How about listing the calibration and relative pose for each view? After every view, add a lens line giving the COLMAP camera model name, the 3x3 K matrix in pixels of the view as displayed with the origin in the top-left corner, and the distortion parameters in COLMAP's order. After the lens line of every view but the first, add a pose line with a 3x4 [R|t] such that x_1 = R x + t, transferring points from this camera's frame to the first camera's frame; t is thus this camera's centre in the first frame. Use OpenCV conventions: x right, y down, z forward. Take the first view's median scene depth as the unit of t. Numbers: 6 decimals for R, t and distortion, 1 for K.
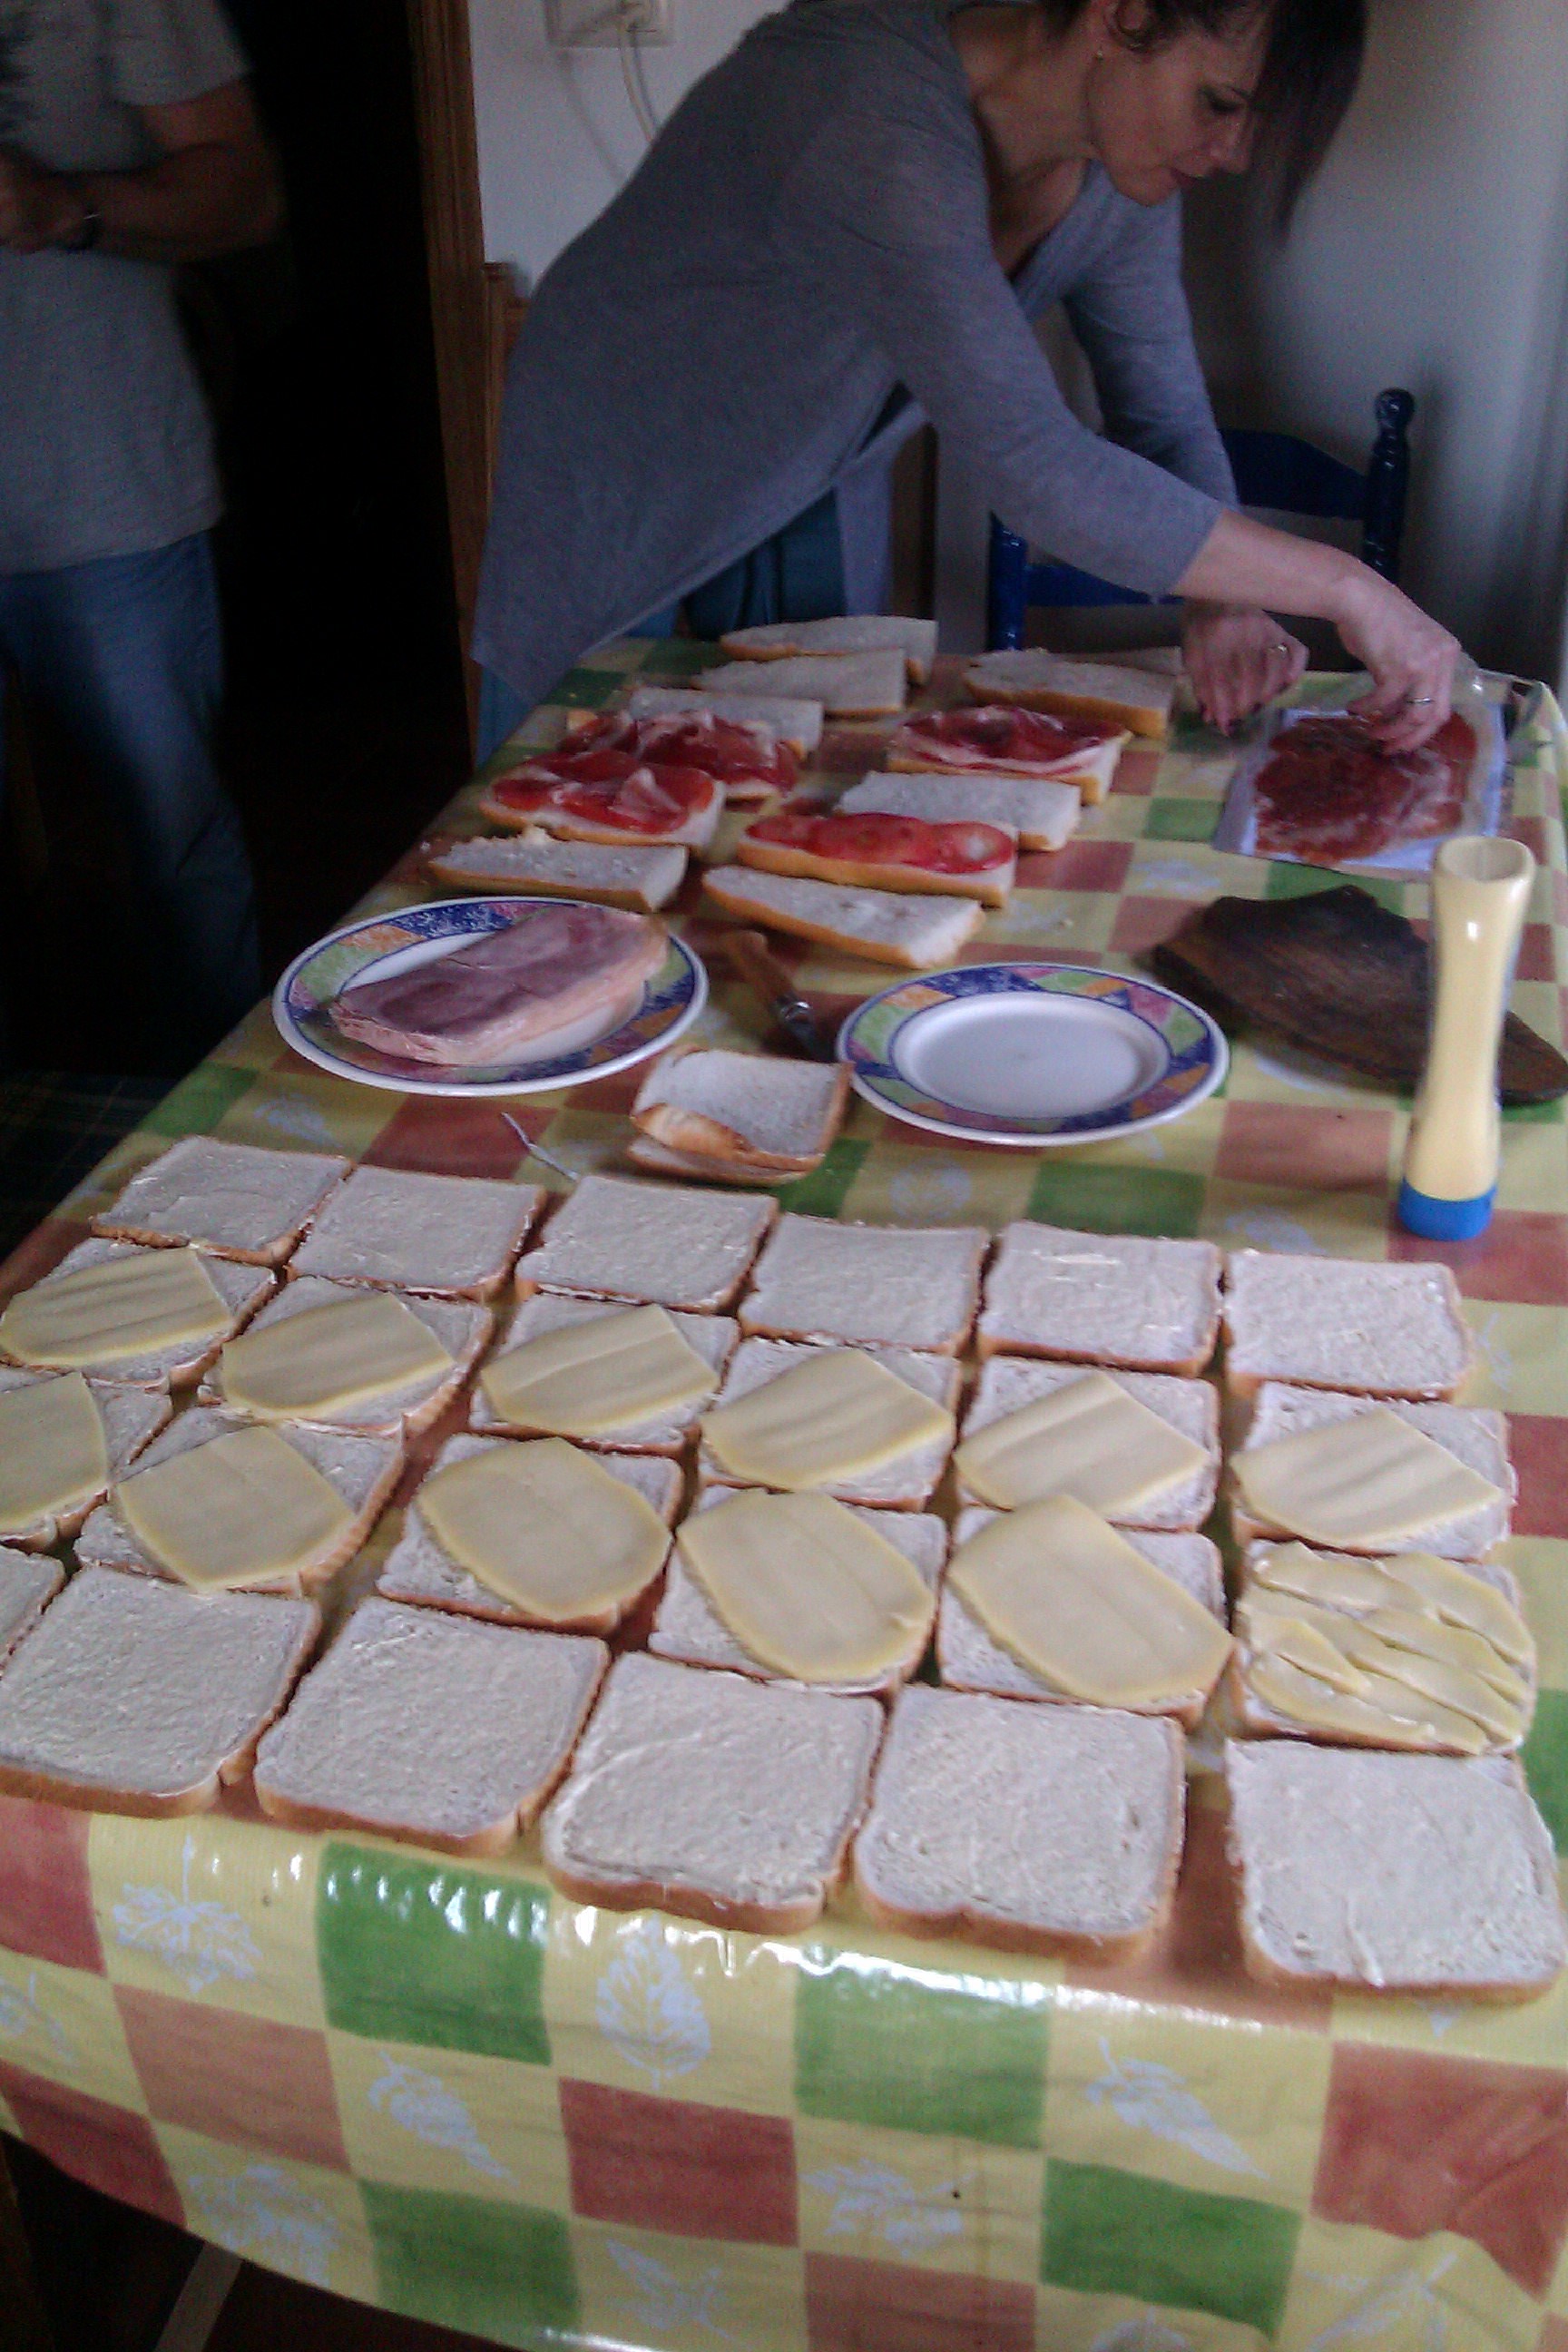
lens RADIAL K [[2411.5, 0, 750.3], [0, 2411.5, 1277.3], [0, 0, 1]] dist [0.027240, 0.000000]
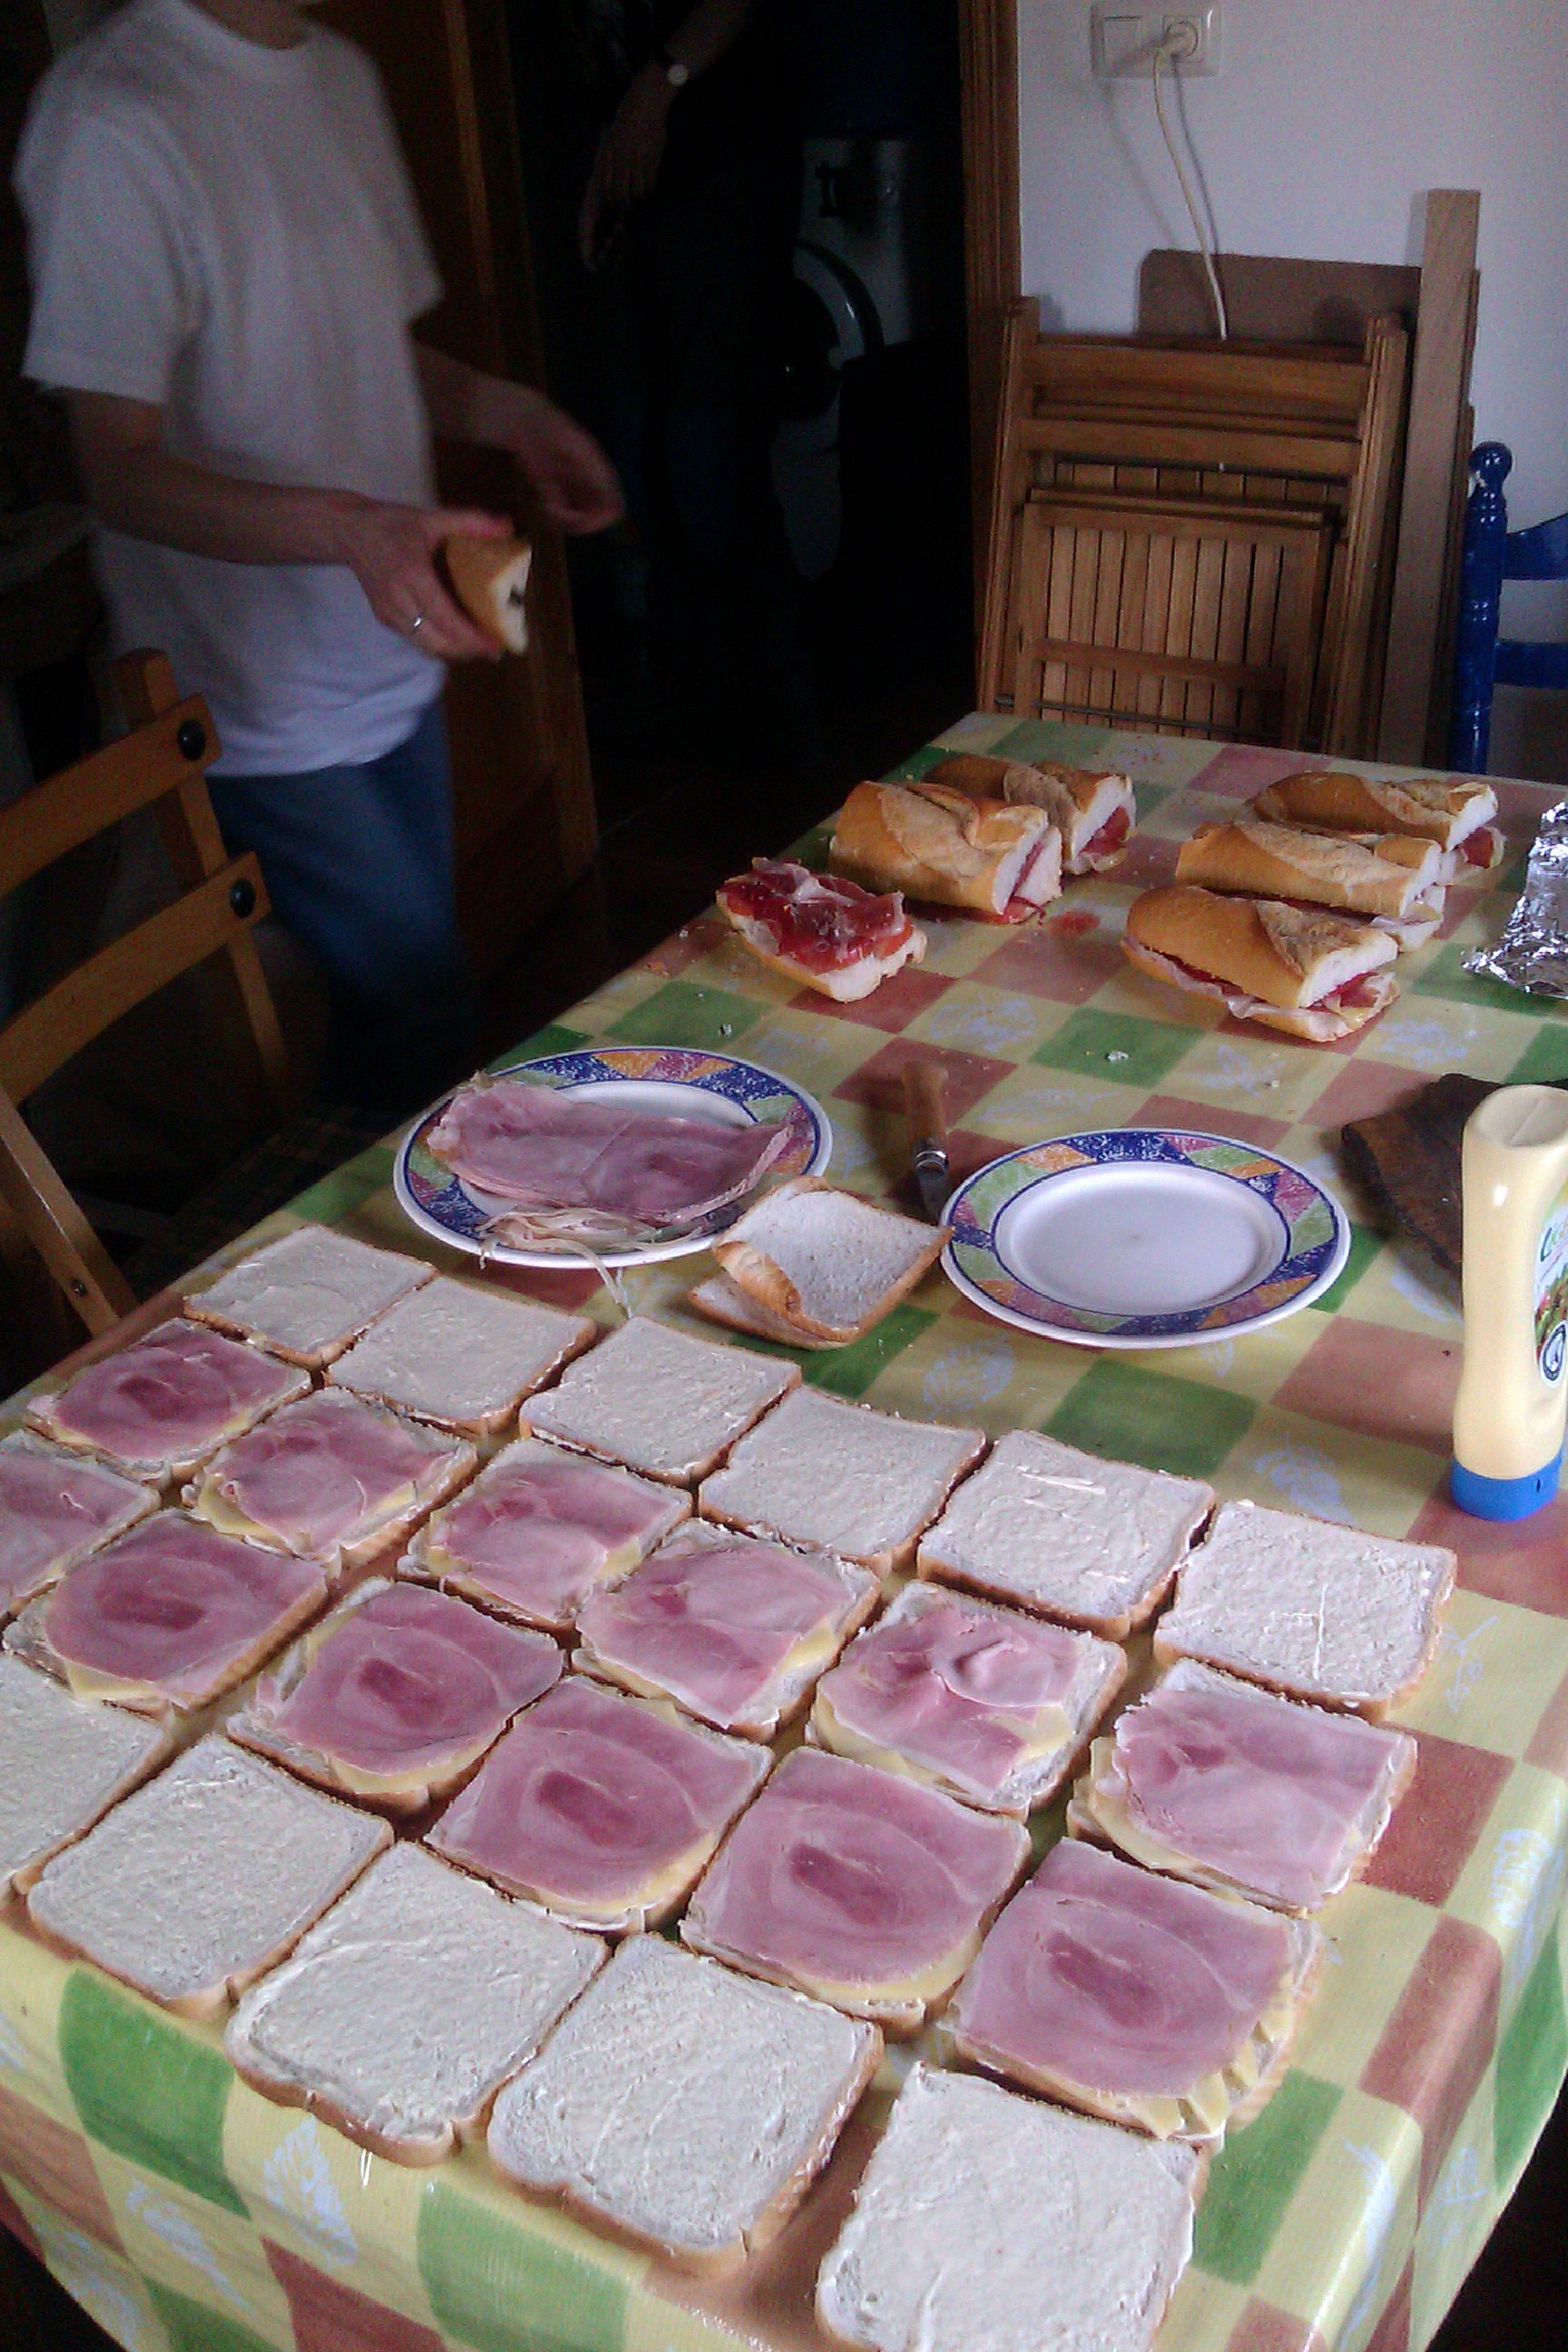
lens RADIAL K [[2411.5, 0, 741.6], [0, 2411.5, 1248.9], [0, 0, 1]] dist [0.027240, 0.000000]
pose [[0.947393, 0.125777, -0.294324, 0.360085], [-0.120641, 0.992057, 0.035619, -0.149283], [0.296466, 0.001762, 0.955042, 0.059600]]
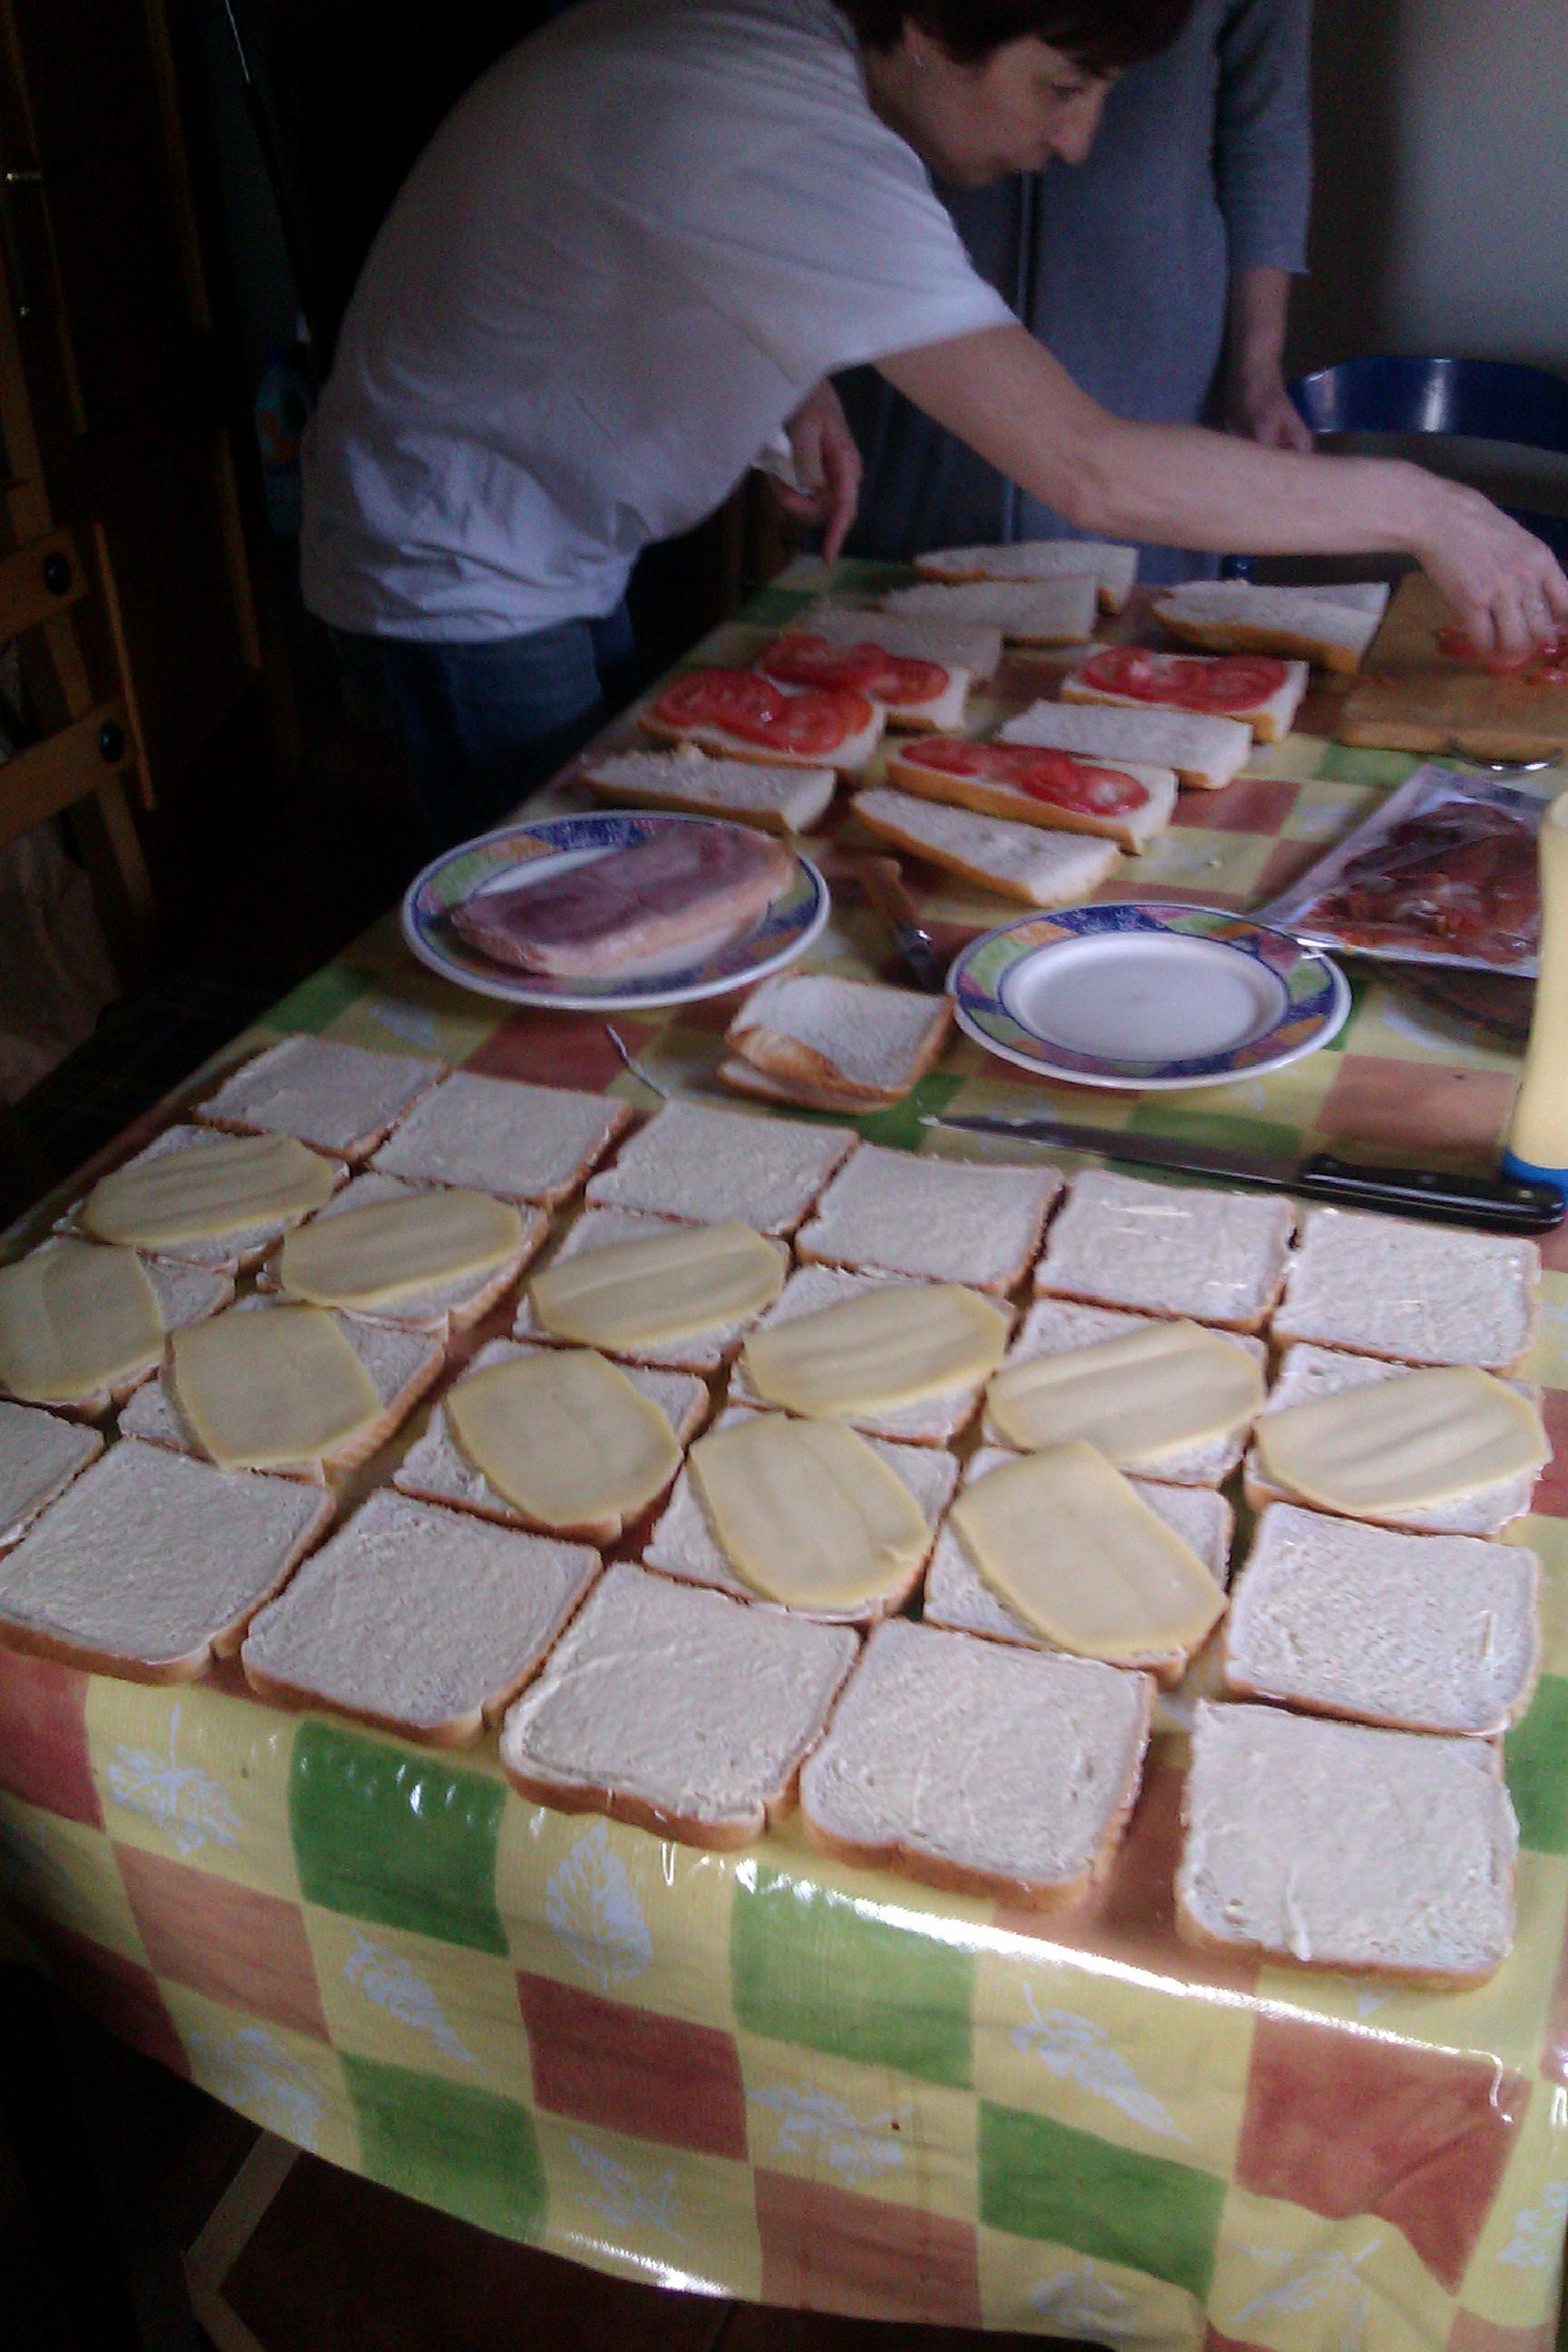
lens RADIAL K [[2411.5, 0, 729.8], [0, 2411.5, 1271.7], [0, 0, 1]] dist [0.027240, 0.000000]
pose [[0.990069, 0.066362, -0.123931, 0.113840], [-0.062886, 0.997515, 0.031760, -0.001622], [0.125731, -0.023651, 0.991782, 0.004118]]
